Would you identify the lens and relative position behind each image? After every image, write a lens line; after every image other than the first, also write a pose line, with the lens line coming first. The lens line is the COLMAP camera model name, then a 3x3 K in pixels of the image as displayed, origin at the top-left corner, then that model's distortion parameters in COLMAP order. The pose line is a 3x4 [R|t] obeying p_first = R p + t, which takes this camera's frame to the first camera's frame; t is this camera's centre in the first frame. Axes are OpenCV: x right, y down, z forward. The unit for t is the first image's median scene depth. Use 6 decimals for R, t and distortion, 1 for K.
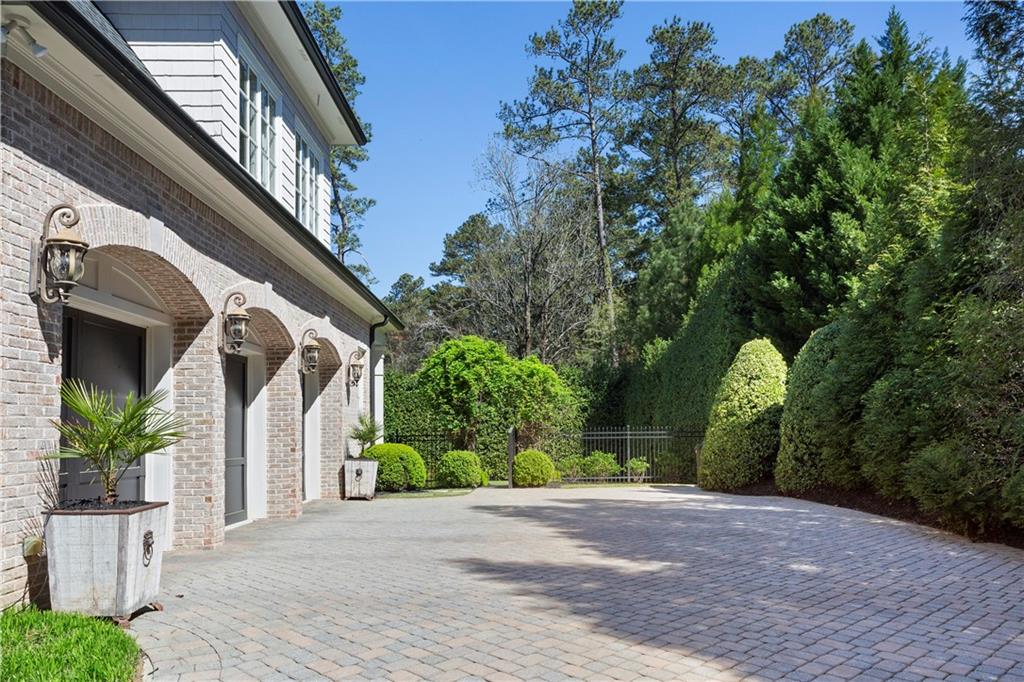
lens RADIAL K [[782.6, 0, 497.0], [0, 782.6, 399.9], [0, 0, 1]] dist [0.006596, 0.012617]
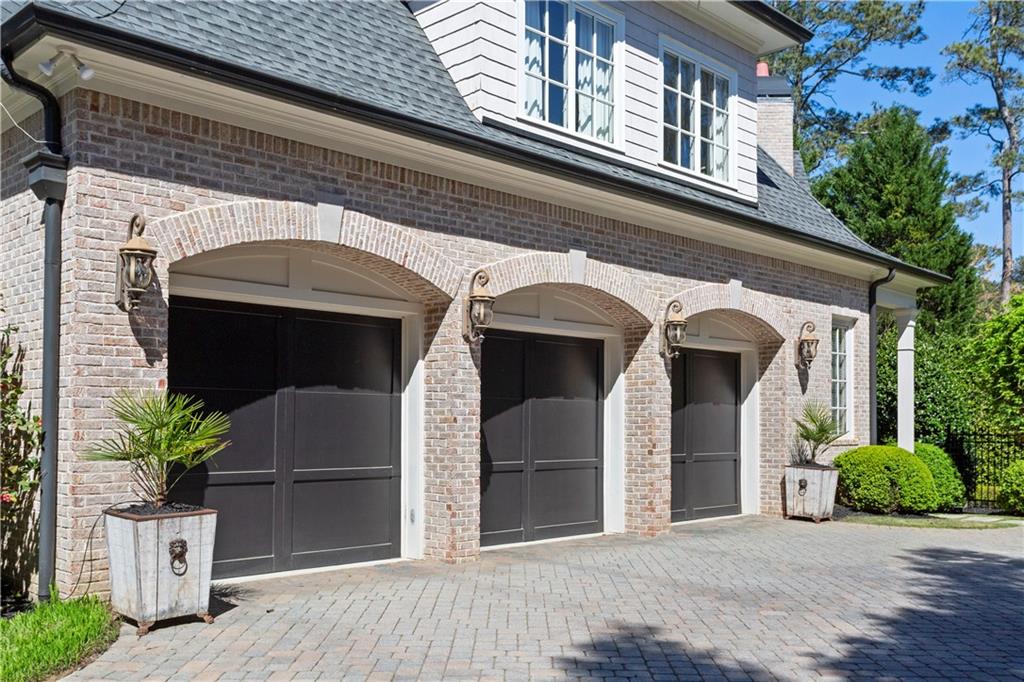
lens RADIAL K [[921.8, 0, 517.8], [0, 921.8, 402.6], [0, 0, 1]] dist [-0.010168, 0.027038]
pose [[0.712620, 0.007906, -0.701506, 0.307649], [0.011788, 0.999660, 0.023241, -0.010996], [0.701451, -0.024831, 0.712285, 0.229242]]
